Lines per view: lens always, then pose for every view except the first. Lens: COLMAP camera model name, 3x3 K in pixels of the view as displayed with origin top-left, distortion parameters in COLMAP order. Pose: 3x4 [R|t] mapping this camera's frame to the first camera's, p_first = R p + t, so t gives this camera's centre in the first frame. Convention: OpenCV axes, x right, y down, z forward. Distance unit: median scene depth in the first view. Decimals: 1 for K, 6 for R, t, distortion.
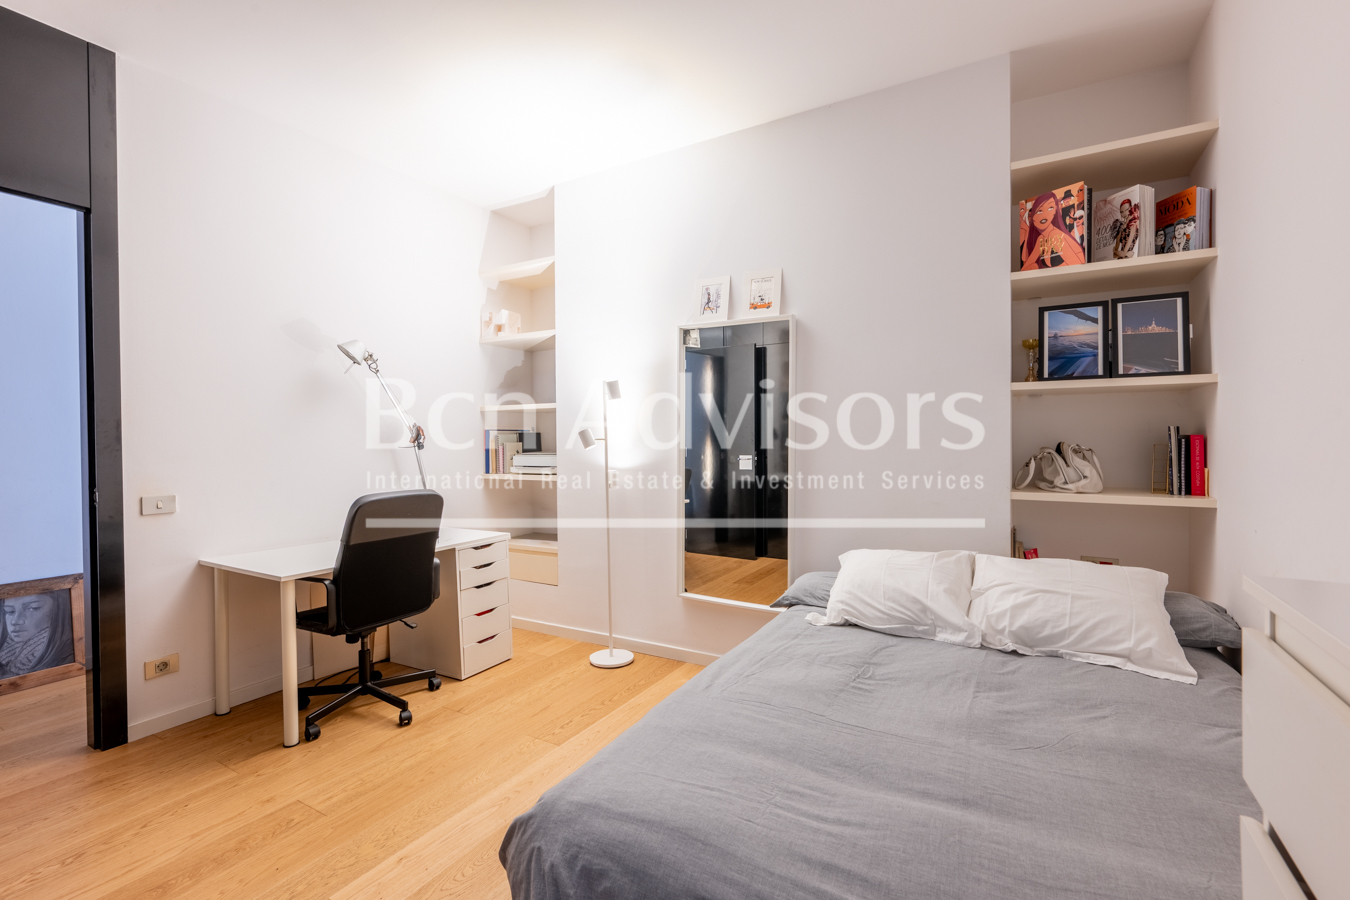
lens RADIAL K [[593.1, 0, 679.6], [0, 593.1, 450.2], [0, 0, 1]] dist [-0.003077, 0.000347]
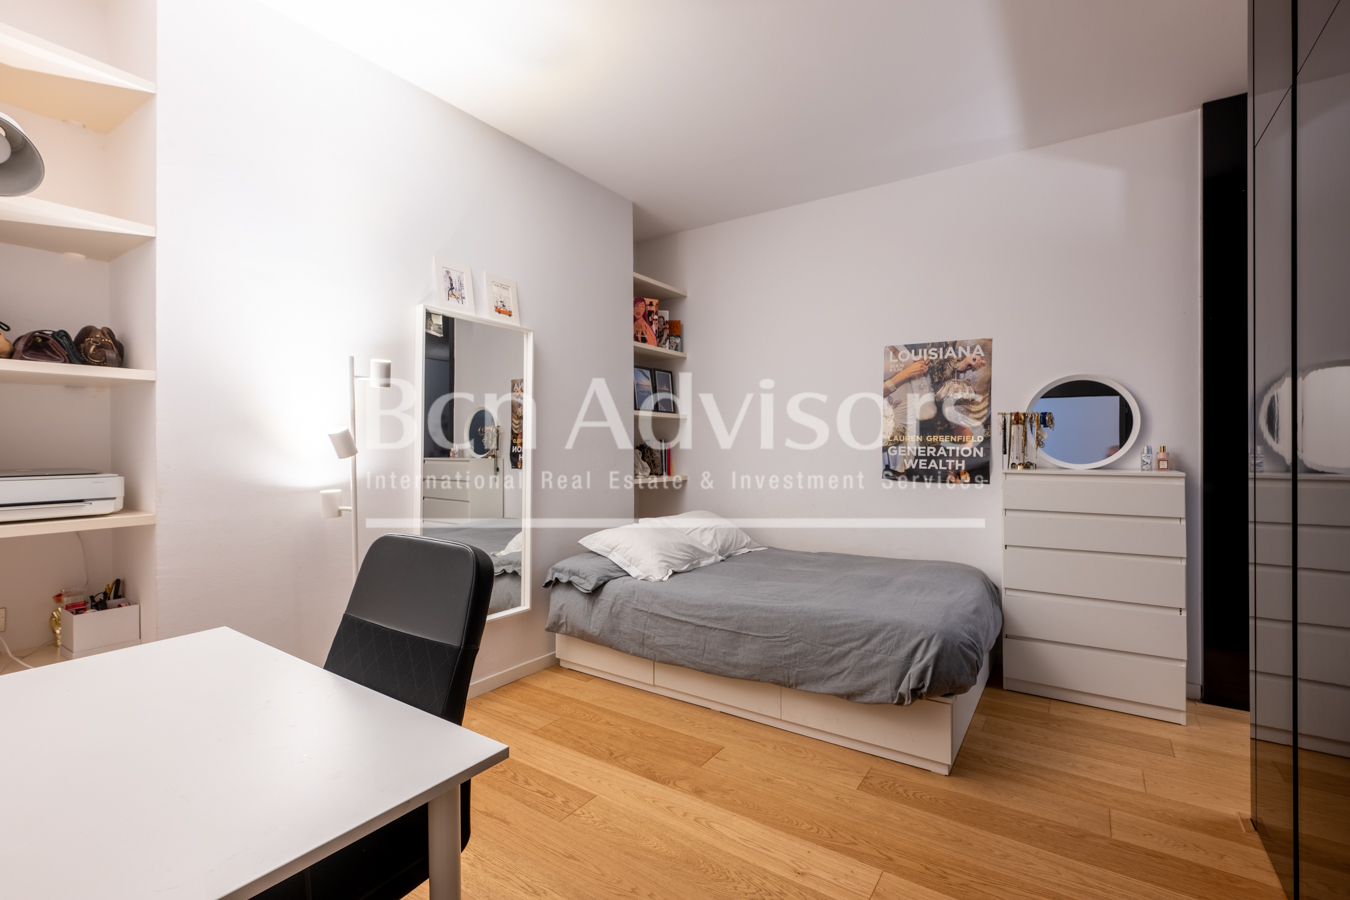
lens RADIAL K [[593.1, 0, 677.9], [0, 593.1, 444.5], [0, 0, 1]] dist [-0.003077, 0.000347]
pose [[0.082521, 0.014120, 0.996489, -1.036106], [0.027278, 0.999493, -0.016422, 0.006807], [-0.996216, 0.028538, 0.082094, 0.784305]]
